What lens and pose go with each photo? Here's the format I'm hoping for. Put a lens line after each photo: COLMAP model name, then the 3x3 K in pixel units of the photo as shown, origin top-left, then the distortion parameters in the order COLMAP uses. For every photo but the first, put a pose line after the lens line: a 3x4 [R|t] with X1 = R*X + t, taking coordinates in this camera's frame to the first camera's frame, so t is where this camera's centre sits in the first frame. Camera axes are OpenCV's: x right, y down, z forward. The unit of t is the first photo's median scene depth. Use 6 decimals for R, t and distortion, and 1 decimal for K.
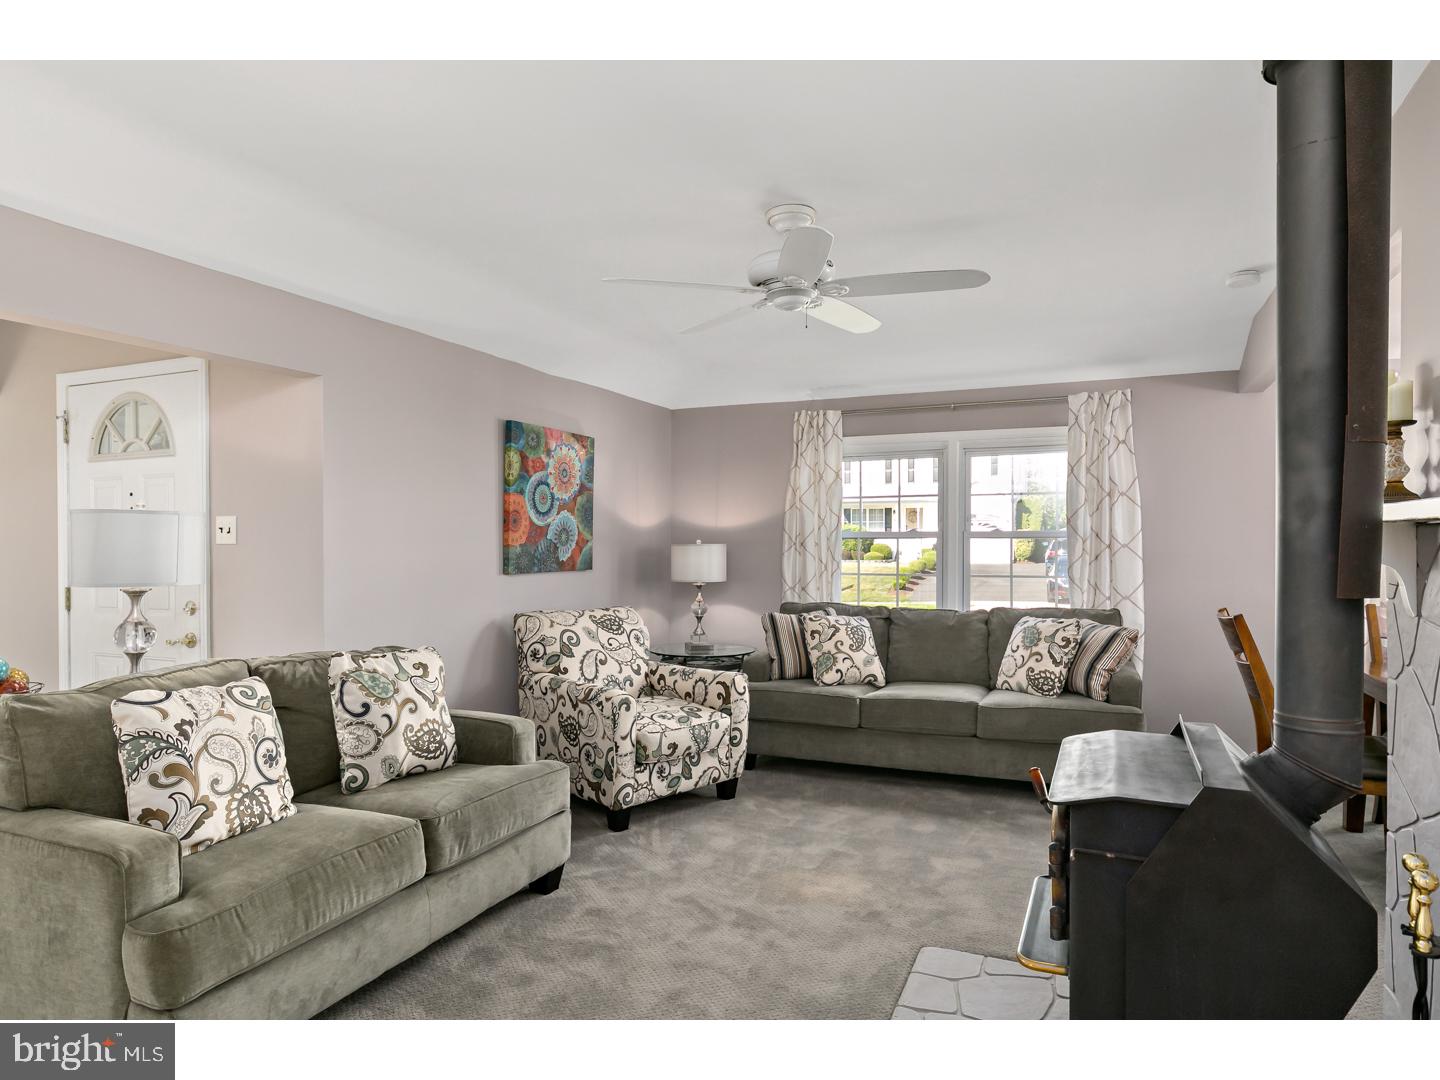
lens RADIAL K [[812.4, 0, 727.8], [0, 812.4, 542.4], [0, 0, 1]] dist [-0.003757, 0.000430]
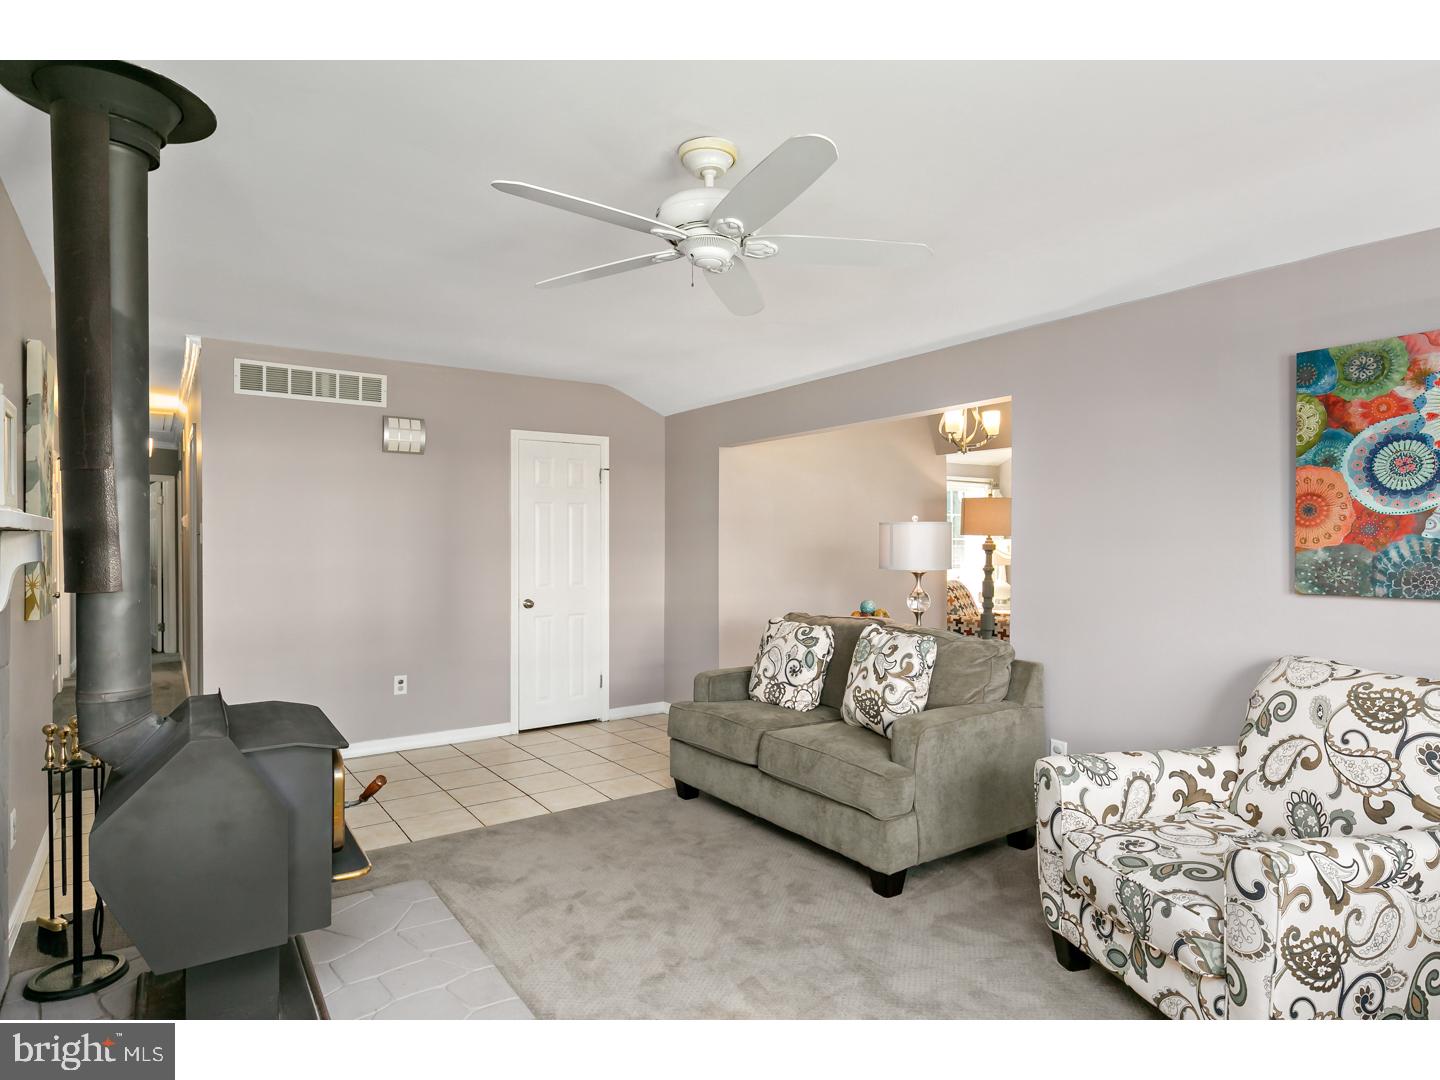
lens RADIAL K [[784.8, 0, 724.7], [0, 784.8, 539.9], [0, 0, 1]] dist [0.001432, 0.000421]
pose [[-0.507560, -0.002248, -0.861614, 0.492213], [-0.001040, 0.999997, -0.001996, -0.001591], [0.861616, -0.000117, -0.507561, 0.917543]]
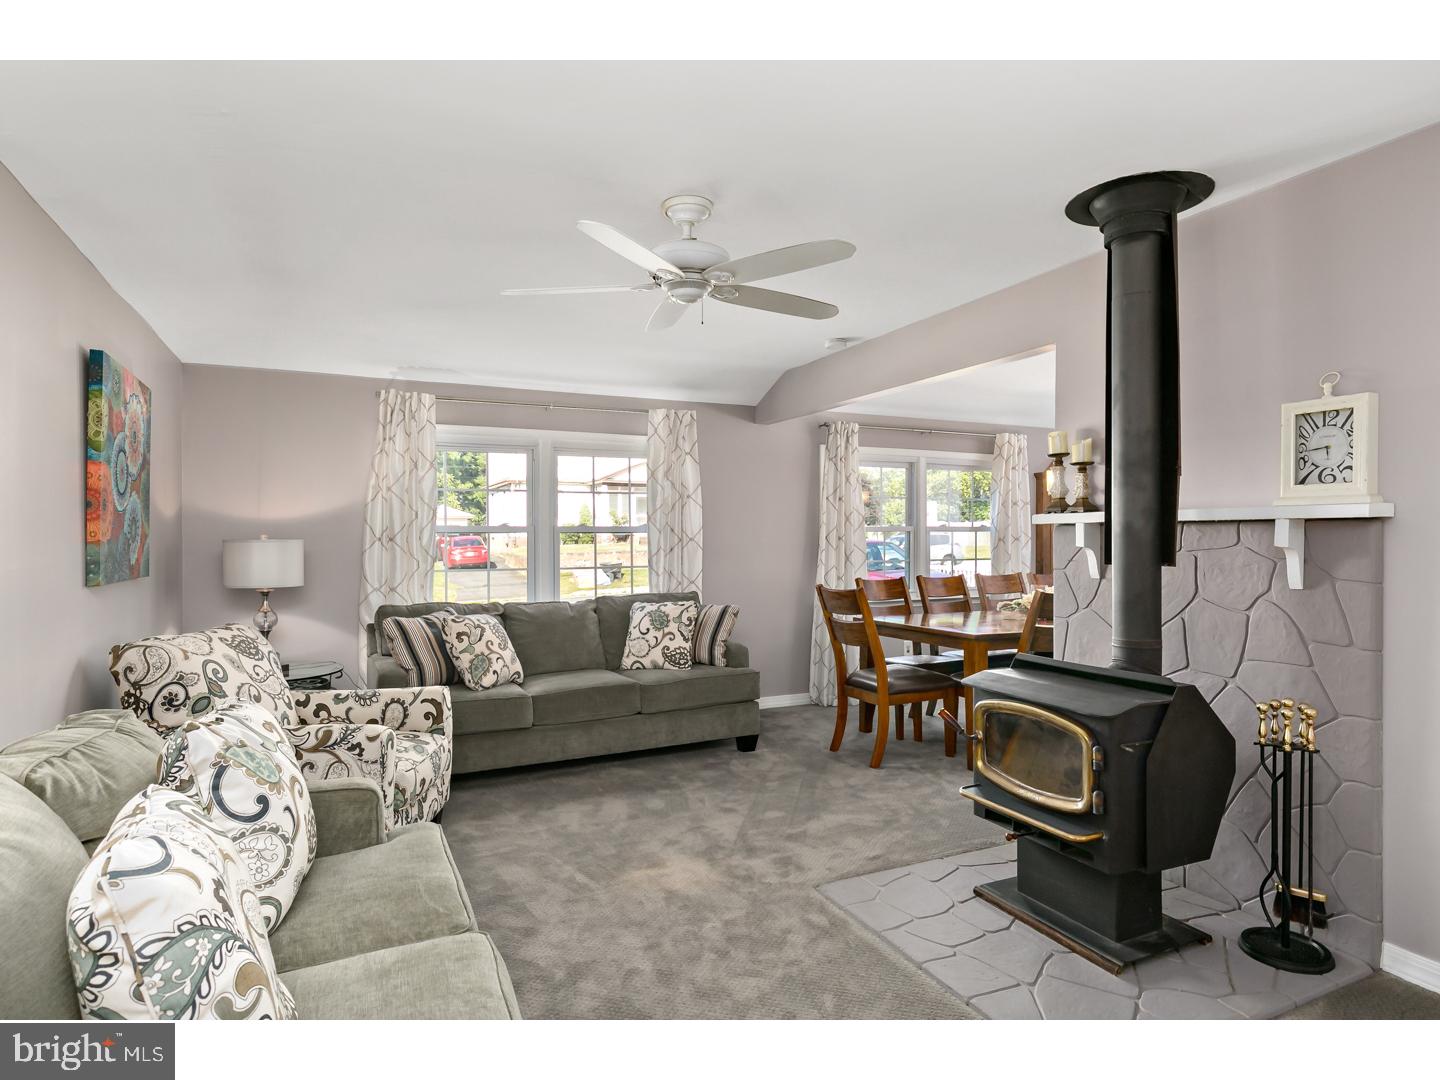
lens RADIAL K [[784.8, 0, 708.8], [0, 784.8, 538.7], [0, 0, 1]] dist [0.001432, 0.000421]
pose [[0.674814, -0.002927, 0.737982, -0.398574], [0.002823, 0.999995, 0.001385, 0.001757], [-0.737982, 0.001148, 0.674819, 0.210213]]
